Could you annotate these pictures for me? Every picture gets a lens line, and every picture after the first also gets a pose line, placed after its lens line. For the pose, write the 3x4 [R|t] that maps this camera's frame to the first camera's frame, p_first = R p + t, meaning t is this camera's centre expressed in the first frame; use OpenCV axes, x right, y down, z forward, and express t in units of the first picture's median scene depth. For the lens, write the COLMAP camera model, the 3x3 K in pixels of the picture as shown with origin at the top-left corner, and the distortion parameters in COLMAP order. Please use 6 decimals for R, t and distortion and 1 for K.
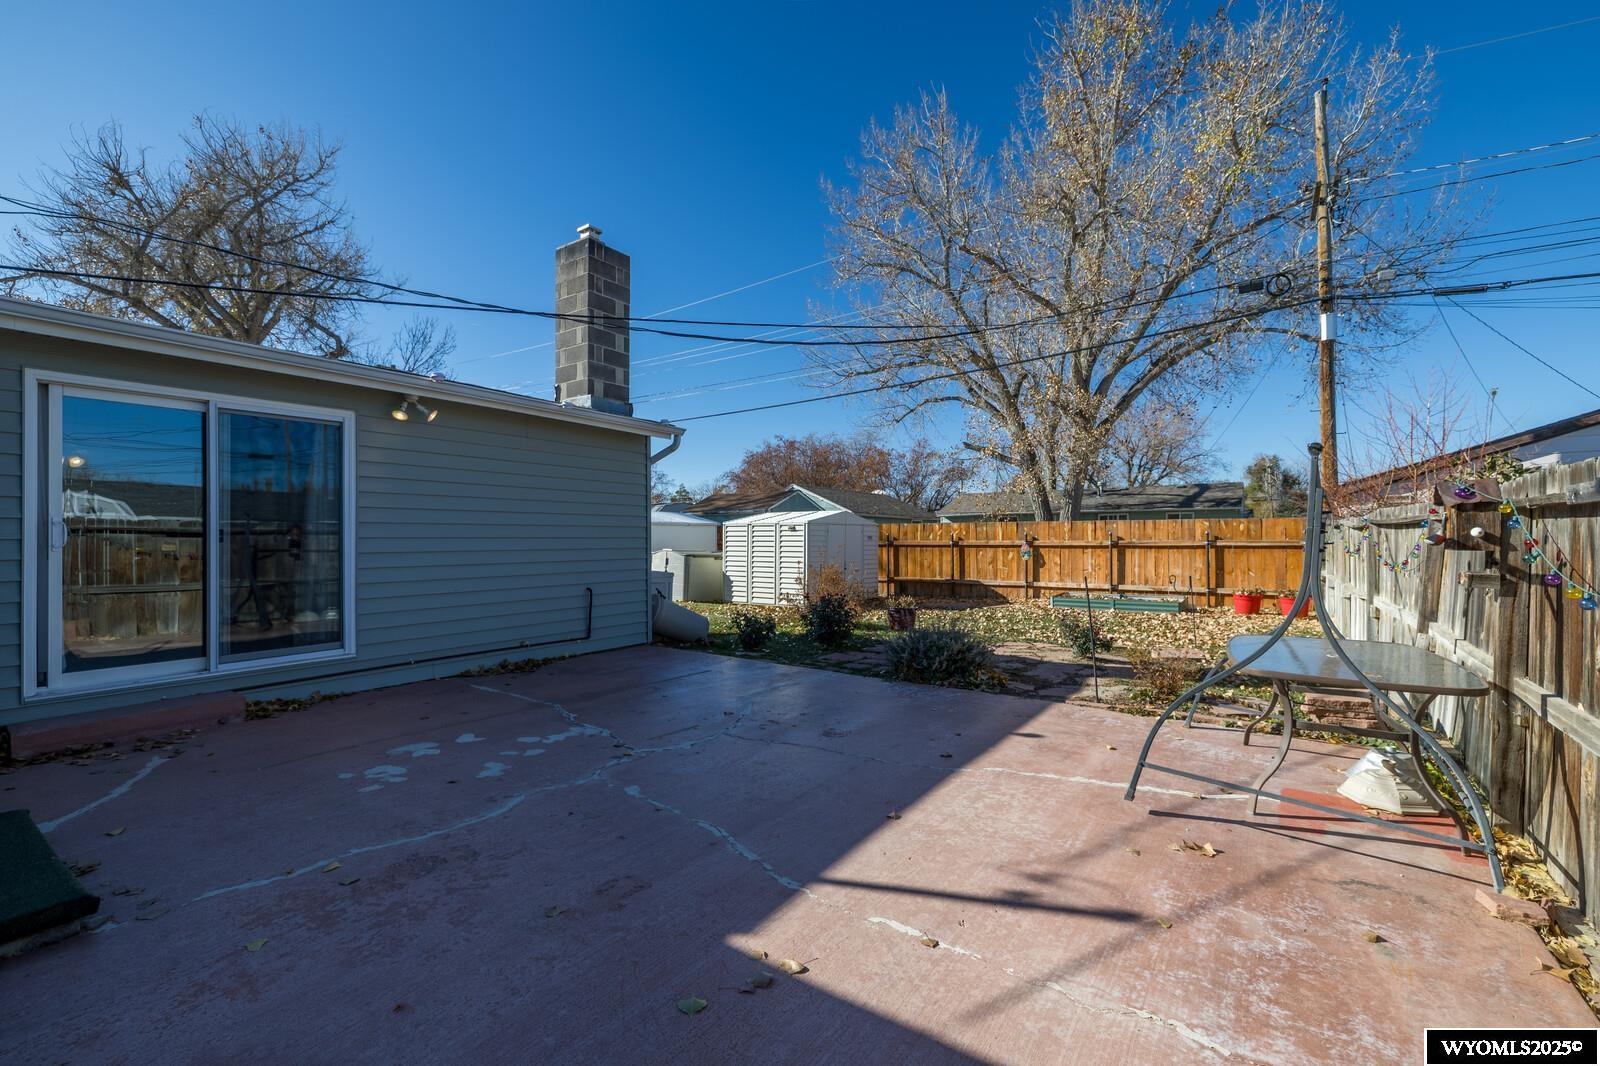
lens RADIAL K [[661.2, 0, 800.0], [0, 661.2, 533.0], [0, 0, 1]] dist [-0.002610, -0.000227]
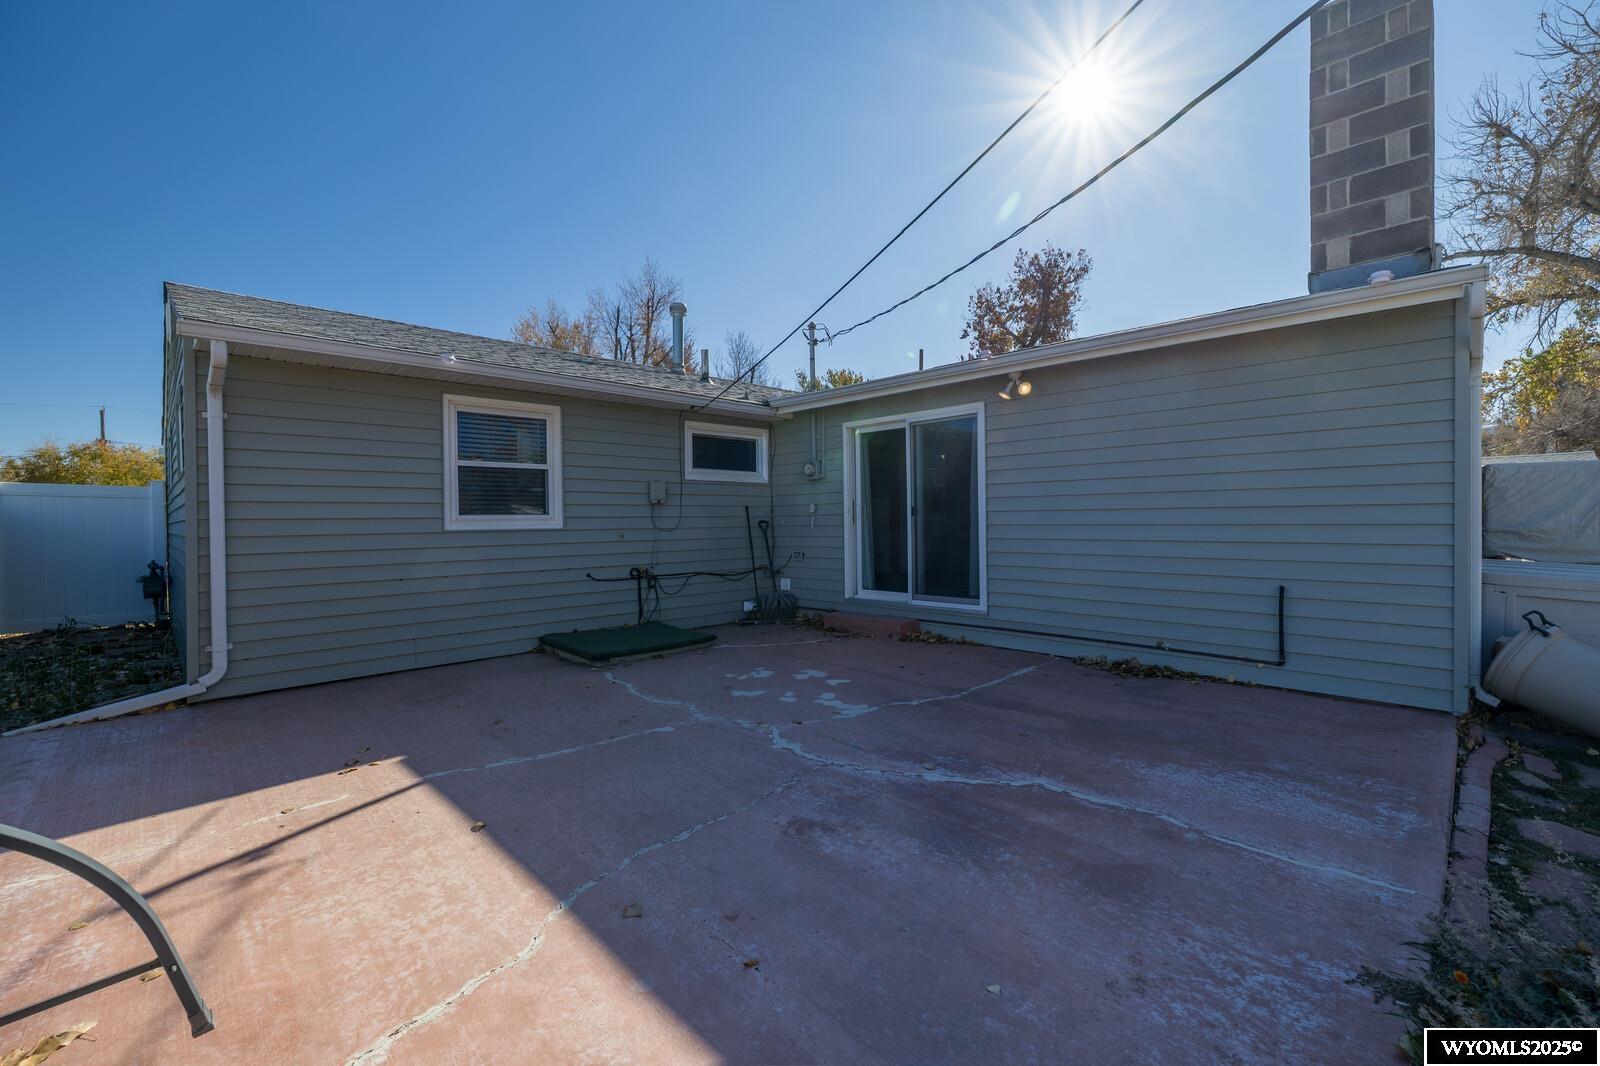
lens RADIAL K [[661.6, 0, 800.0], [0, 661.6, 533.0], [0, 0, 1]] dist [0.000405, -0.000065]
pose [[-0.177355, 0.026060, -0.983802, 0.849854], [0.019144, 0.999552, 0.023026, 0.018355], [0.983961, -0.014751, -0.177775, 1.449917]]
